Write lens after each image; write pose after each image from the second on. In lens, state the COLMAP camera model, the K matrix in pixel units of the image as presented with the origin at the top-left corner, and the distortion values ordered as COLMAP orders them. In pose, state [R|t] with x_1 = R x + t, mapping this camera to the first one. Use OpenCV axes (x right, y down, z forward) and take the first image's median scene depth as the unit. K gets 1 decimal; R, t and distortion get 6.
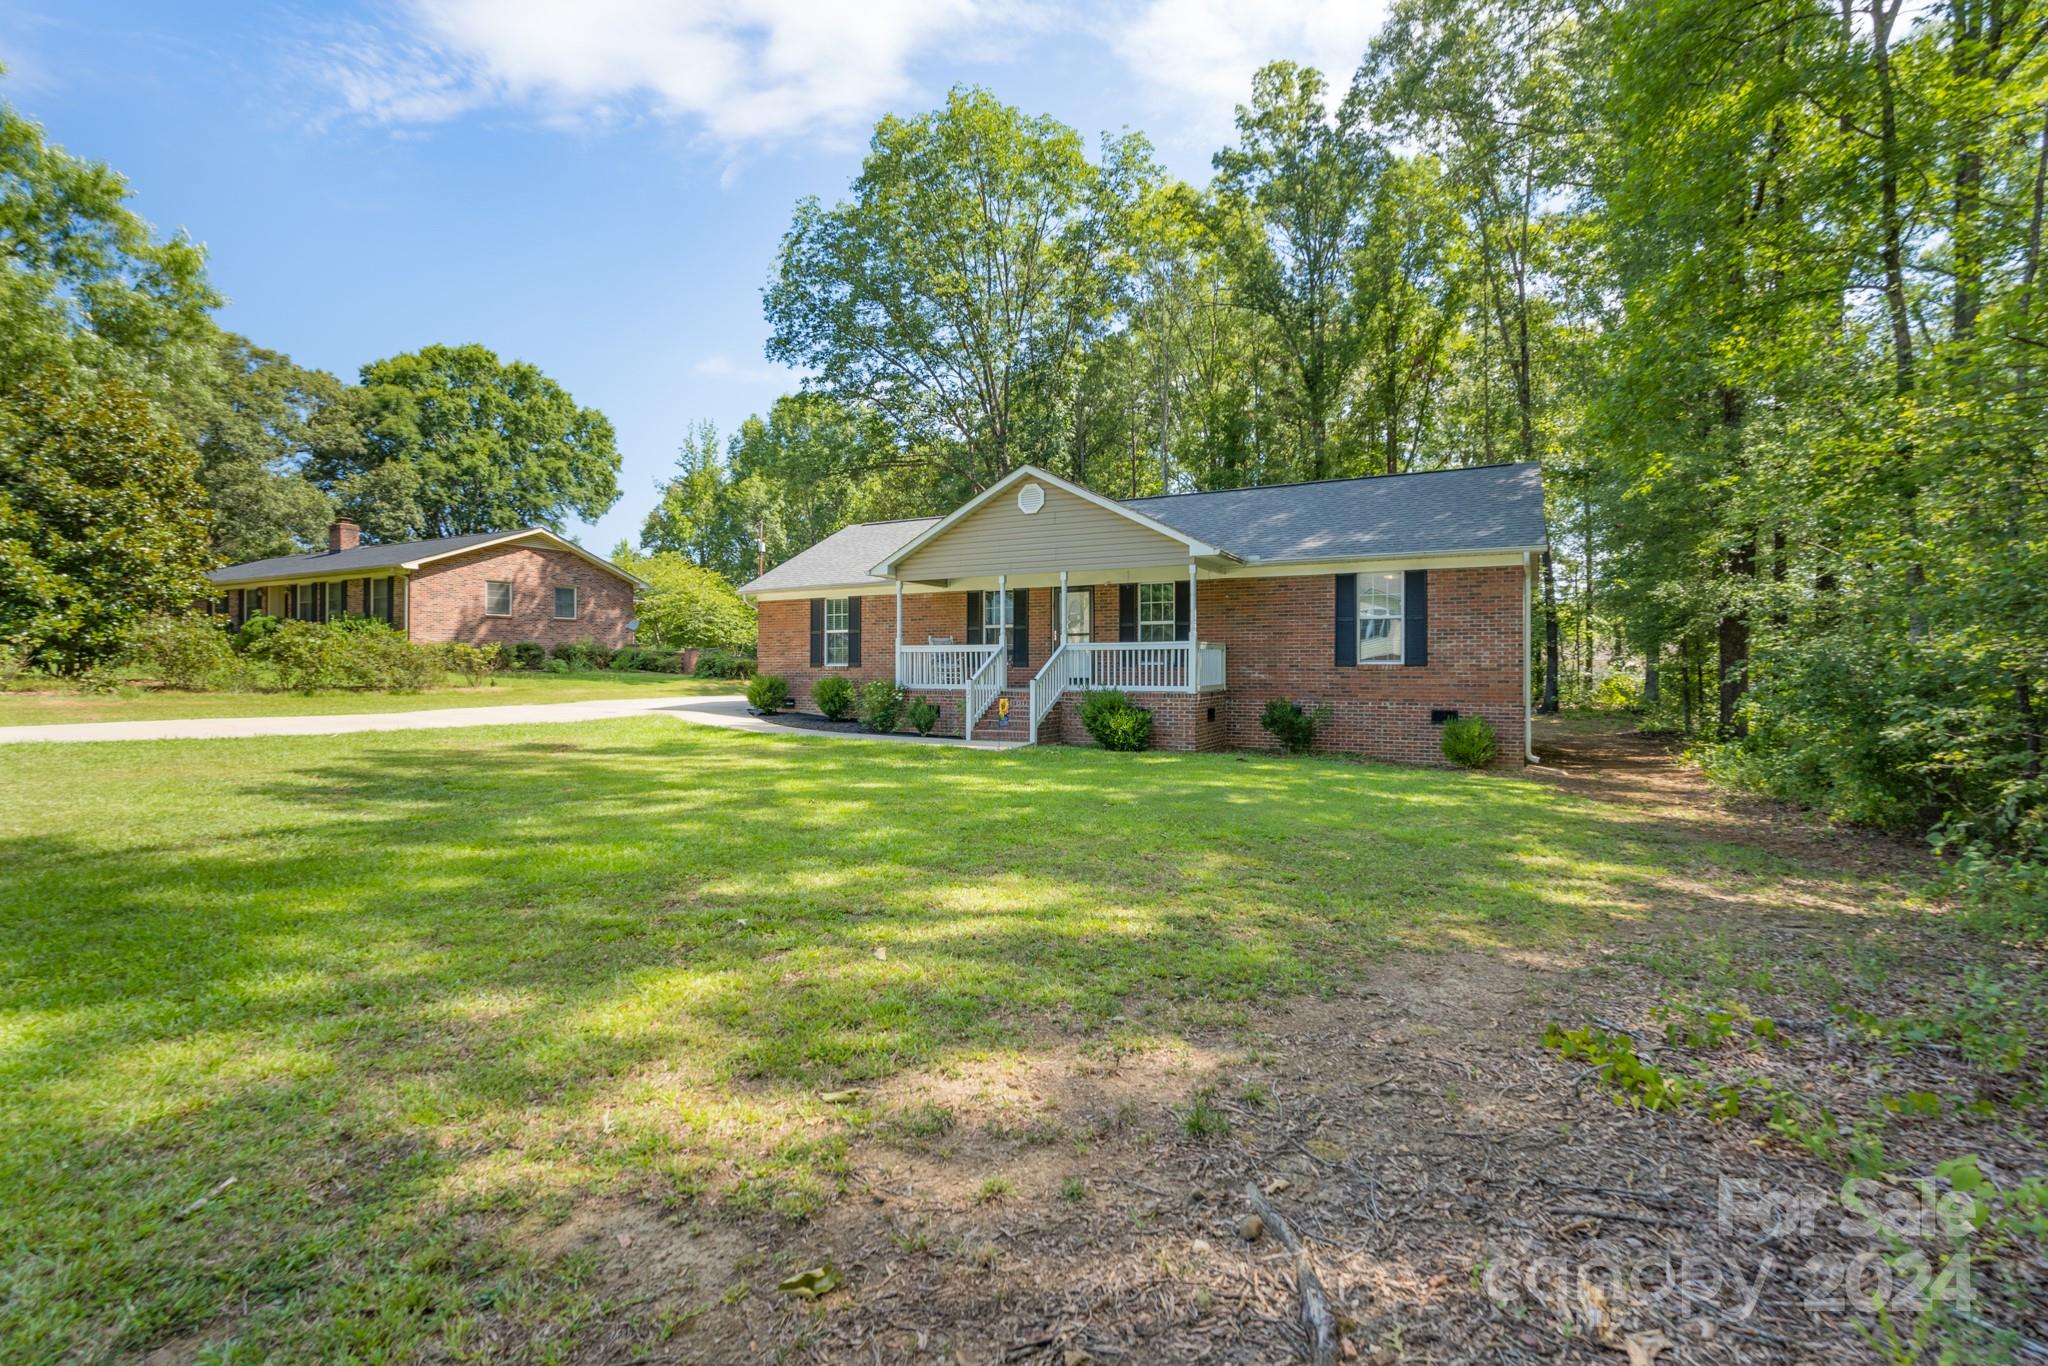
lens RADIAL K [[998.3, 0, 1039.6], [0, 998.3, 675.7], [0, 0, 1]] dist [-0.014602, -0.000277]
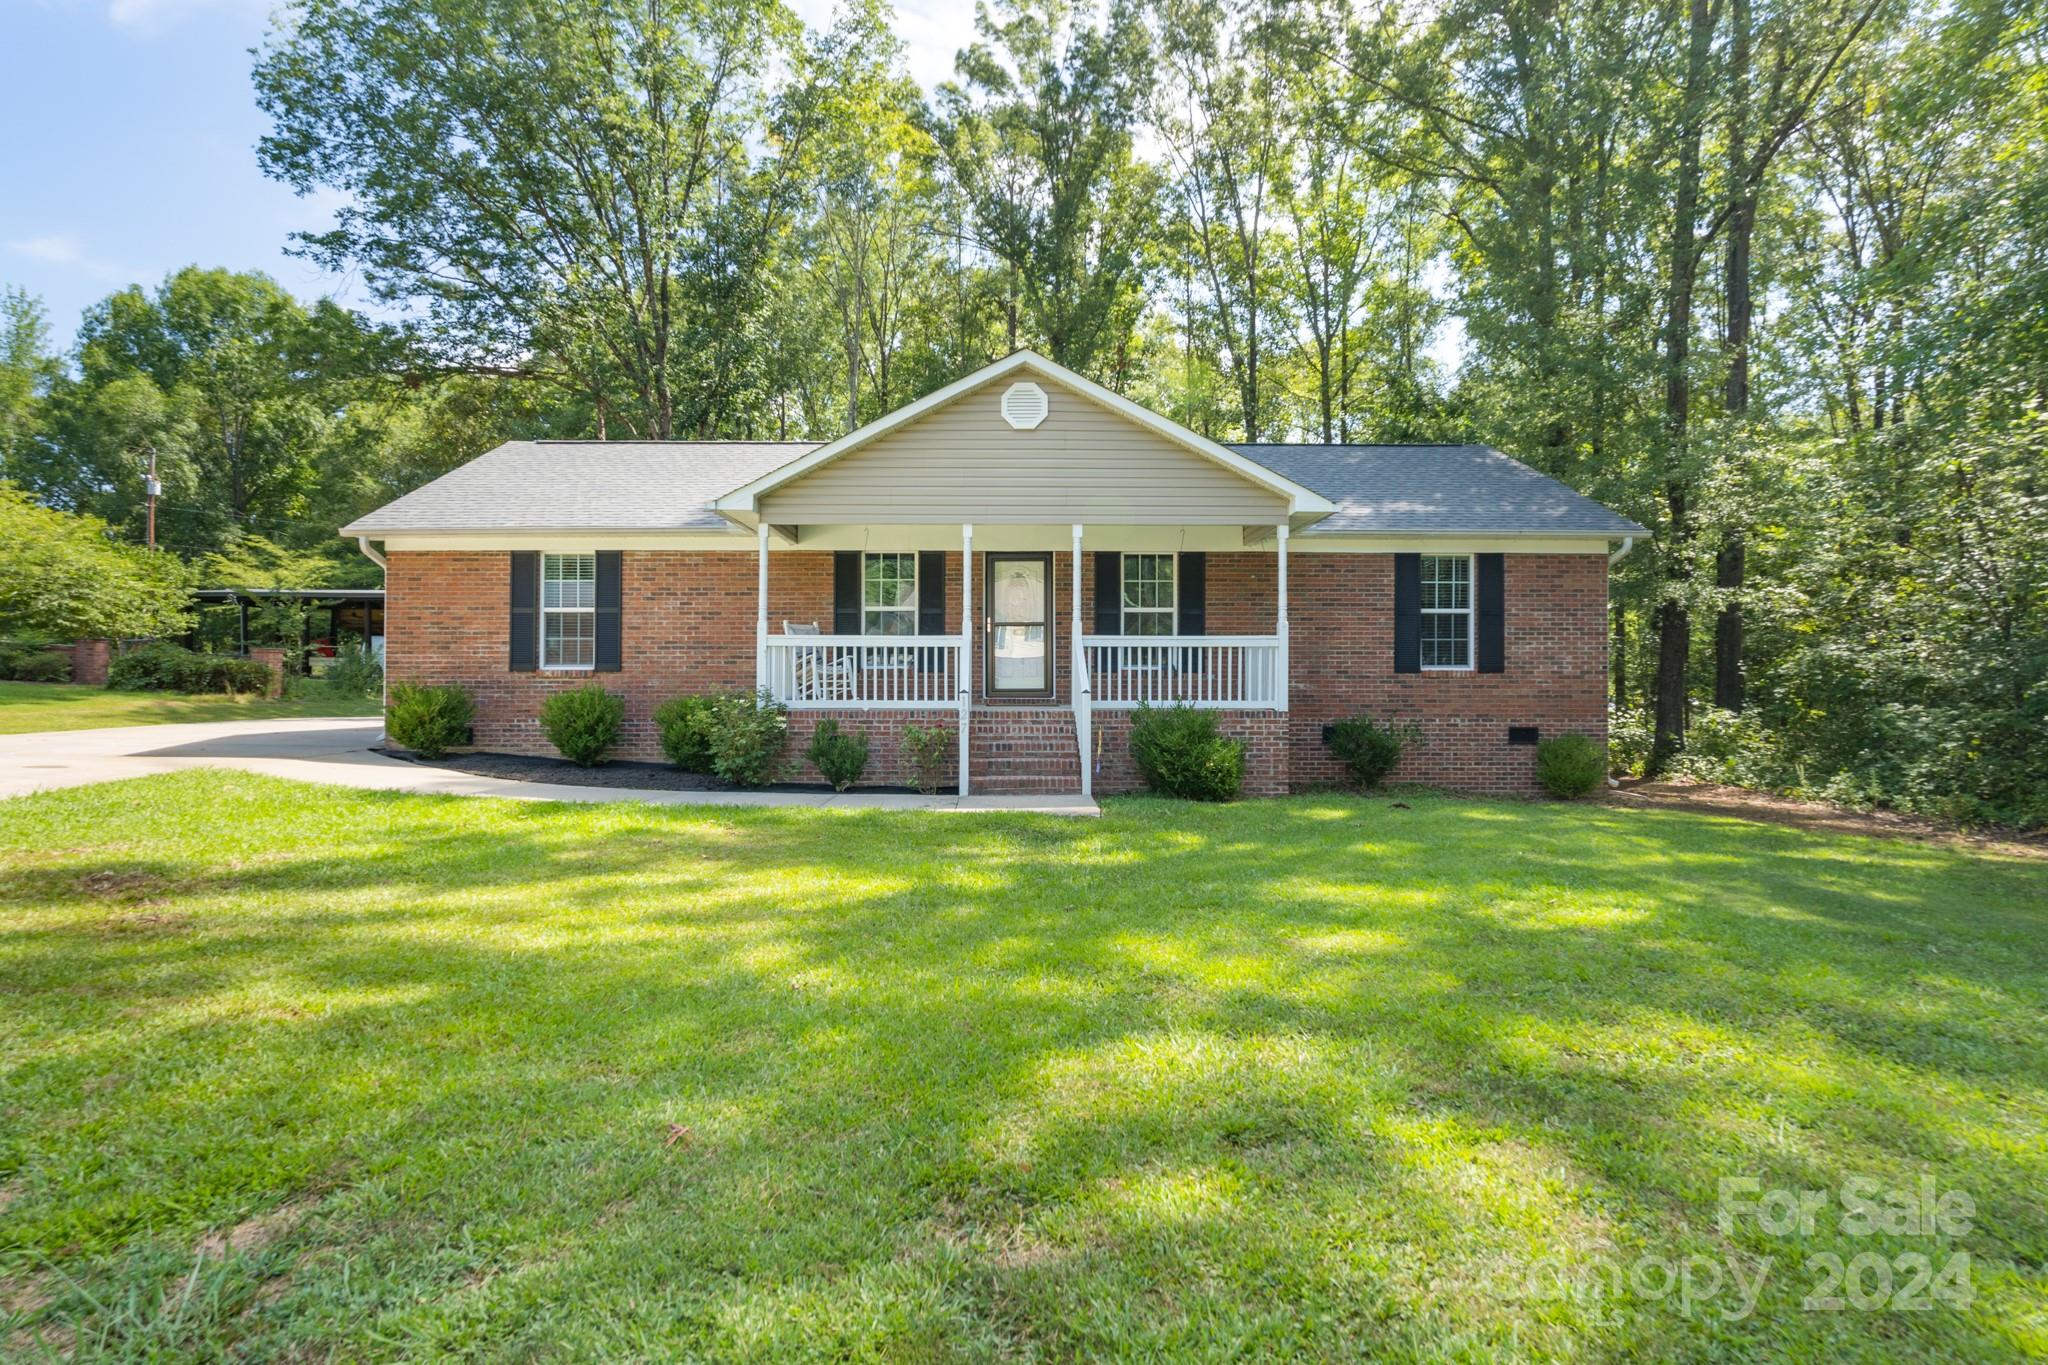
lens RADIAL K [[998.3, 0, 1008.0], [0, 998.3, 675.2], [0, 0, 1]] dist [-0.014602, -0.000277]
pose [[0.864834, 0.003021, 0.502049, -0.293567], [0.001560, 0.999961, -0.008705, -0.001057], [-0.502056, 0.008311, 0.864795, 0.404630]]
